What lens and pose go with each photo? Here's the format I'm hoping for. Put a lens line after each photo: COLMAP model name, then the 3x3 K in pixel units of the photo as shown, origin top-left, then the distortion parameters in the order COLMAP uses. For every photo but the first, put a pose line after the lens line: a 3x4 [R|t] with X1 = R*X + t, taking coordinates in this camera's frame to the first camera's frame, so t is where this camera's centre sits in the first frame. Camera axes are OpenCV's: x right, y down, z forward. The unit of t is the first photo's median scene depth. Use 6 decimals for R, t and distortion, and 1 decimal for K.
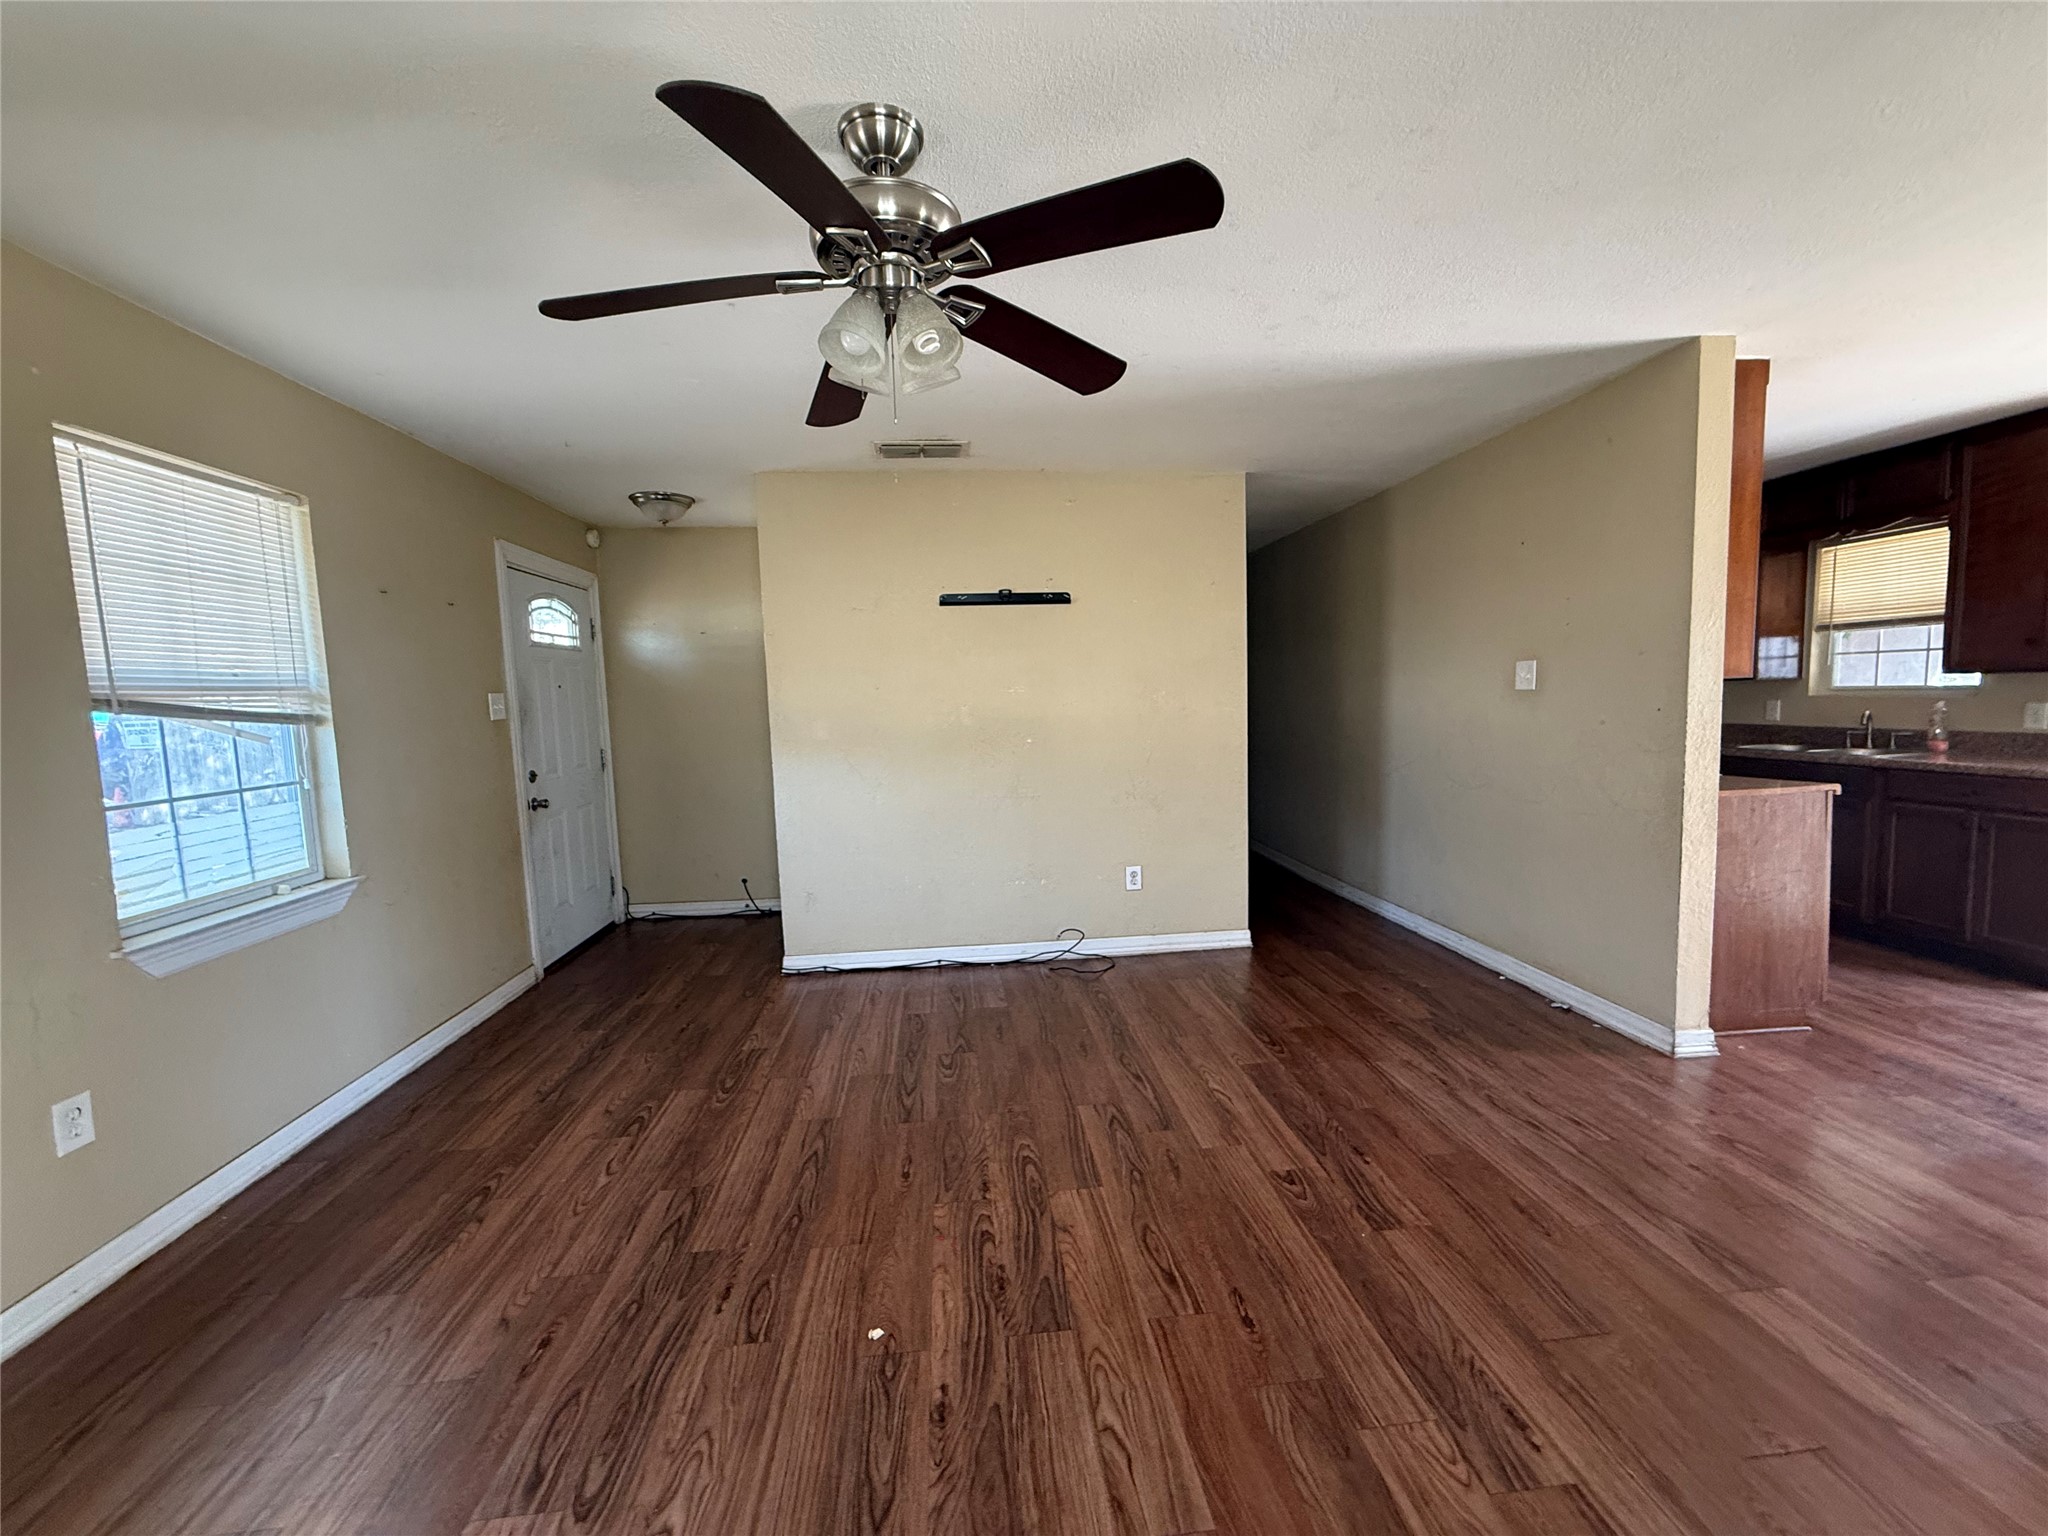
lens RADIAL K [[814.6, 0, 1018.9], [0, 814.6, 769.9], [0, 0, 1]] dist [-0.000332, -0.000148]
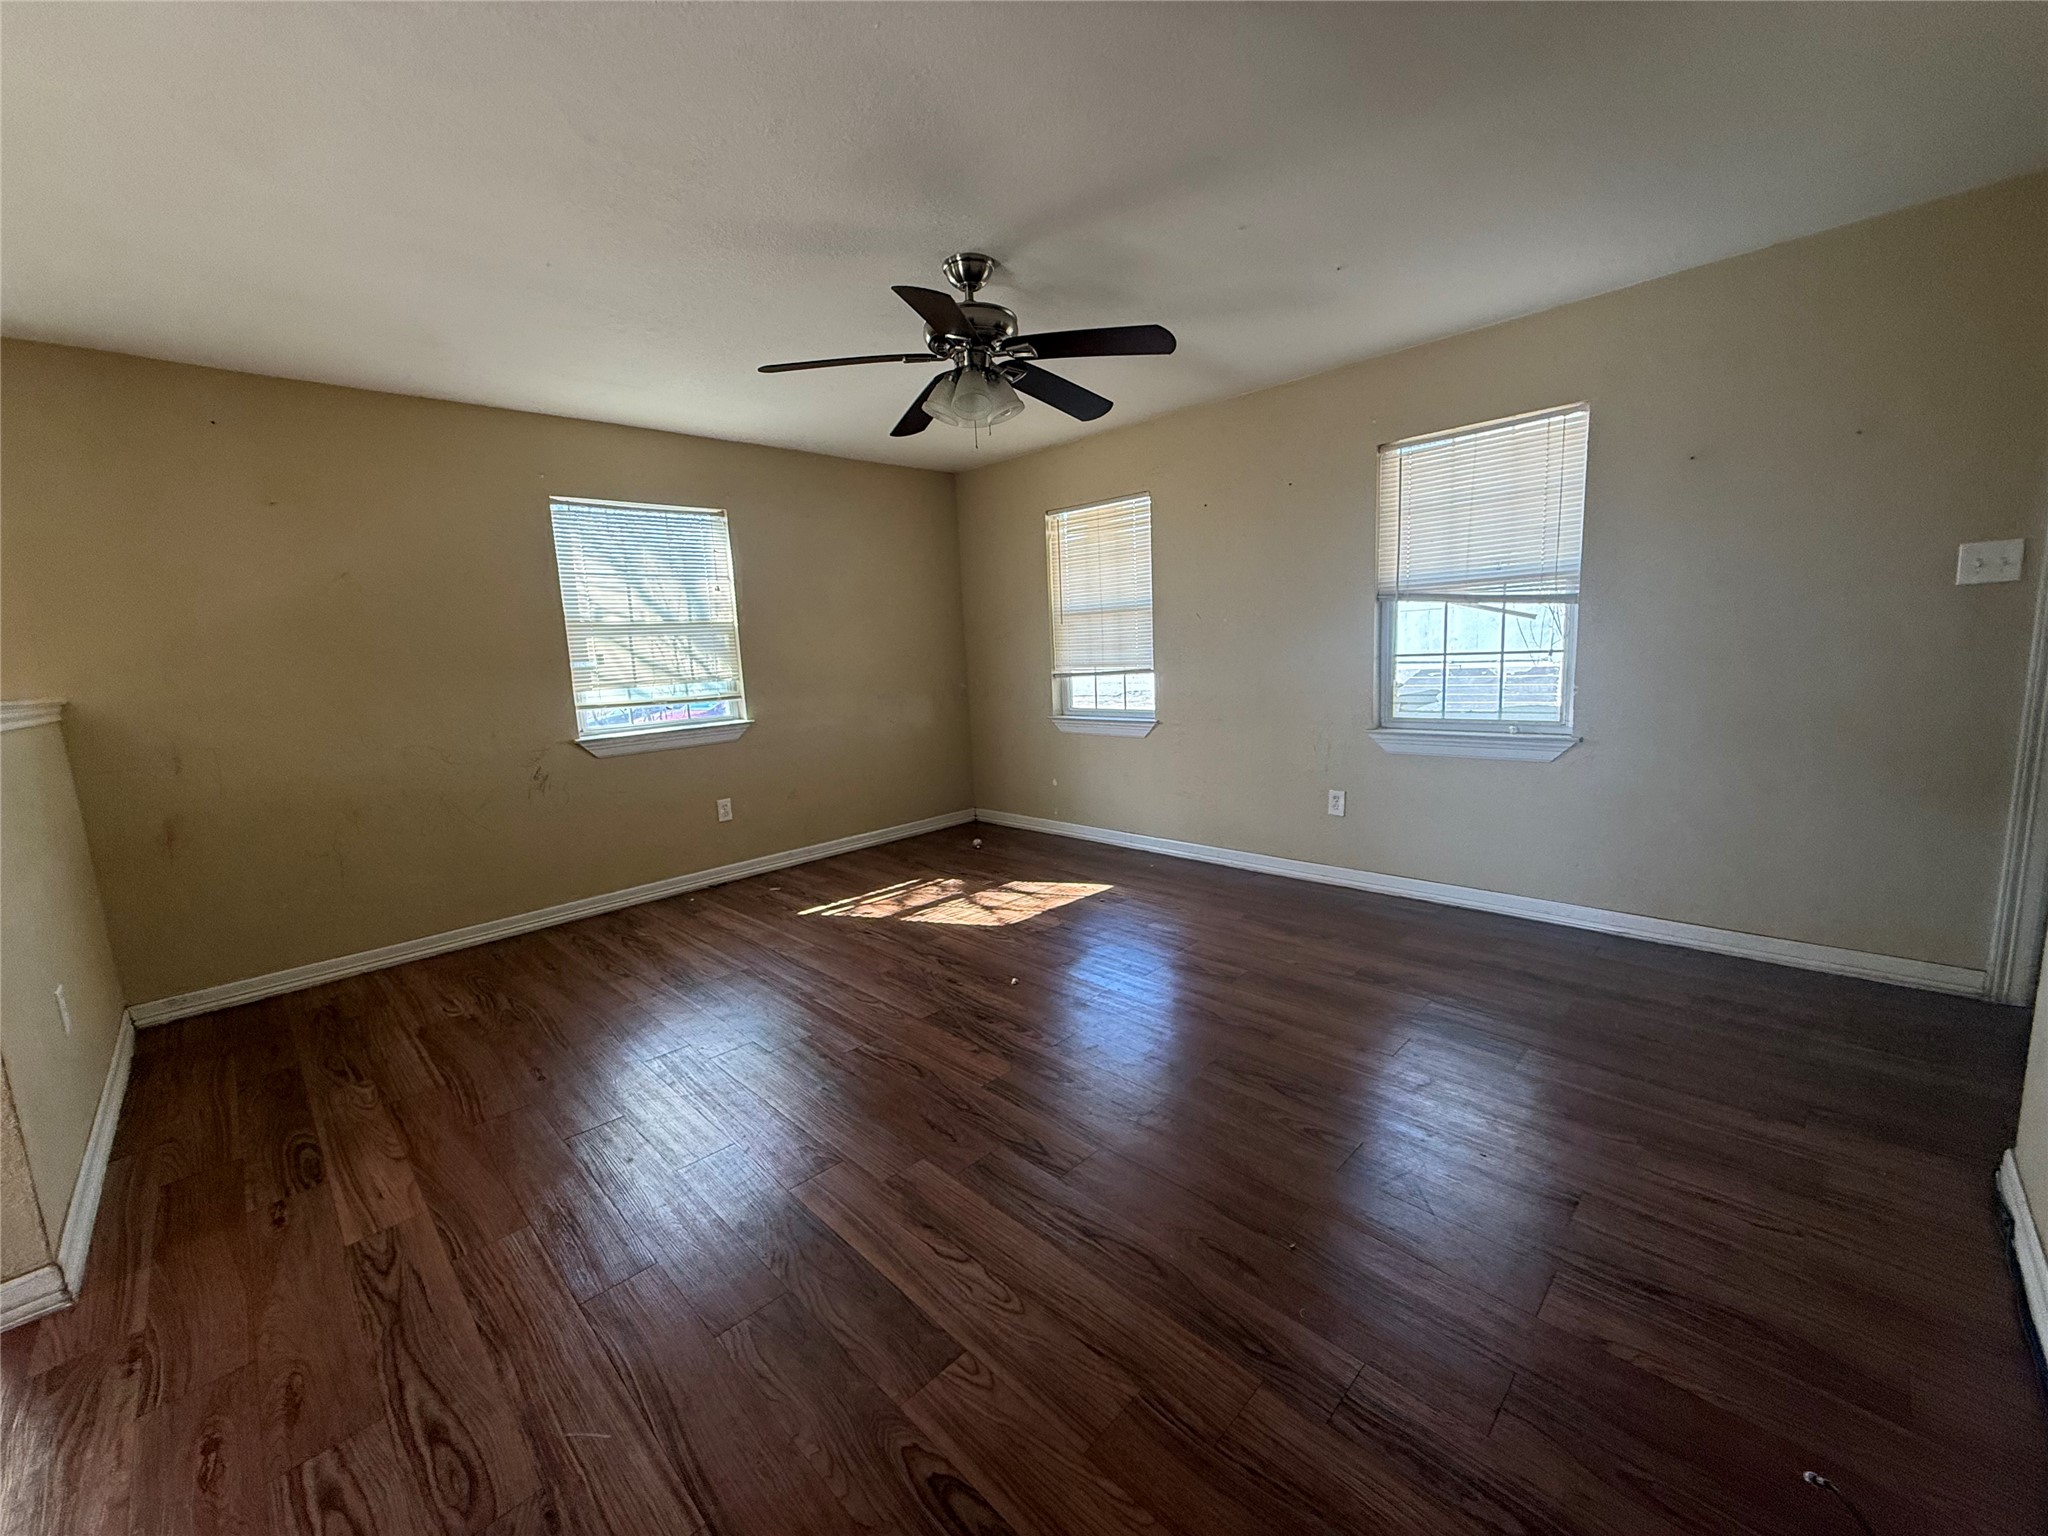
lens RADIAL K [[814.6, 0, 1018.9], [0, 814.6, 769.9], [0, 0, 1]] dist [-0.000332, -0.000148]
pose [[-0.770770, 0.166738, -0.614908, 0.608636], [0.022257, 0.971605, 0.235561, -0.134127], [0.636724, 0.167878, -0.752595, 1.641542]]
